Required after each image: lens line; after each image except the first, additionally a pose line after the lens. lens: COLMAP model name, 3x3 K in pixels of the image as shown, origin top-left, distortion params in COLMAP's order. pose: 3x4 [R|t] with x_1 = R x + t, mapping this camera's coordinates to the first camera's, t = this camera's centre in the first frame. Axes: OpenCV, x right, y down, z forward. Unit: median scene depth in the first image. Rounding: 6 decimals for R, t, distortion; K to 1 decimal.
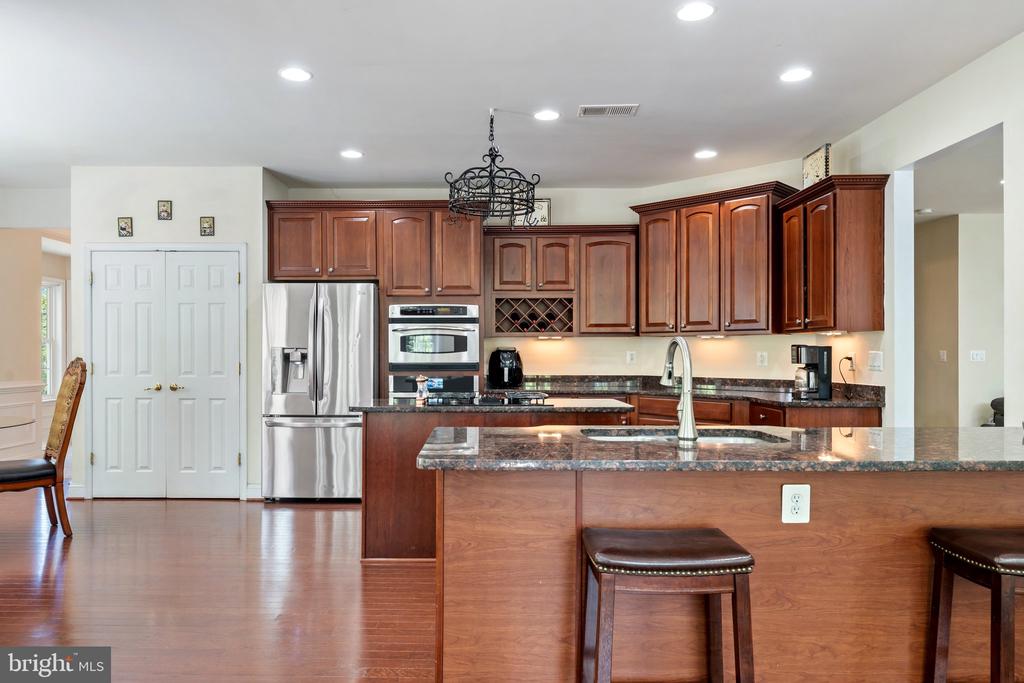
lens RADIAL K [[732.5, 0, 508.0], [0, 732.5, 336.5], [0, 0, 1]] dist [-0.005254, -0.005154]
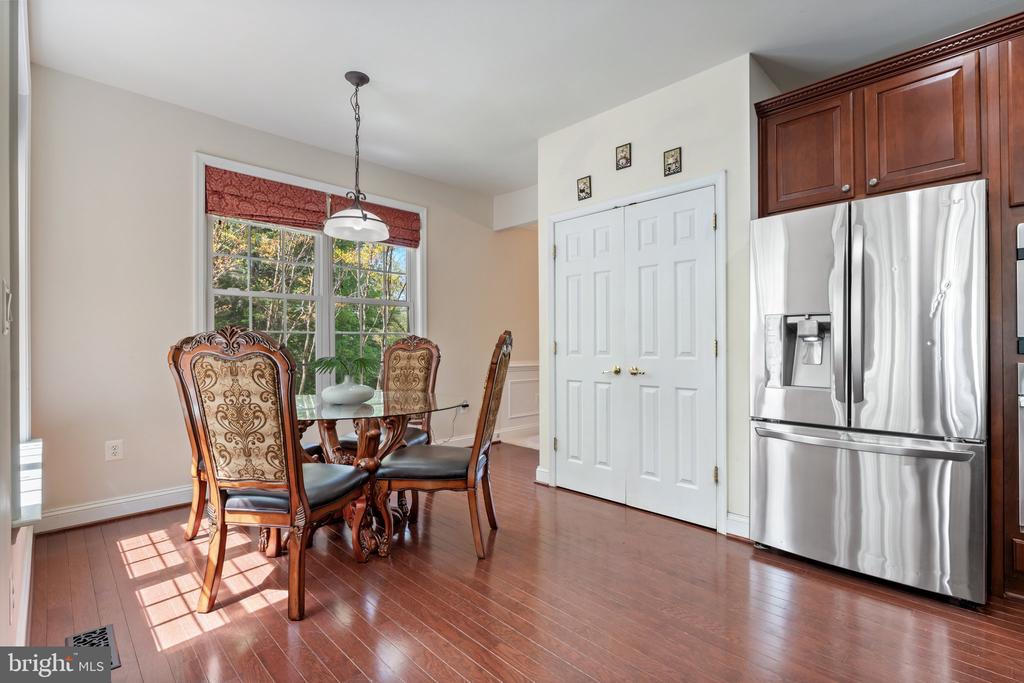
lens RADIAL K [[466.7, 0, 505.2], [0, 466.7, 343.8], [0, 0, 1]] dist [-0.003320, -0.000495]
pose [[0.690071, -0.005824, -0.723719, -0.180158], [-0.004371, 0.999916, -0.012214, 0.046102], [0.723729, 0.011591, 0.689987, 0.539305]]
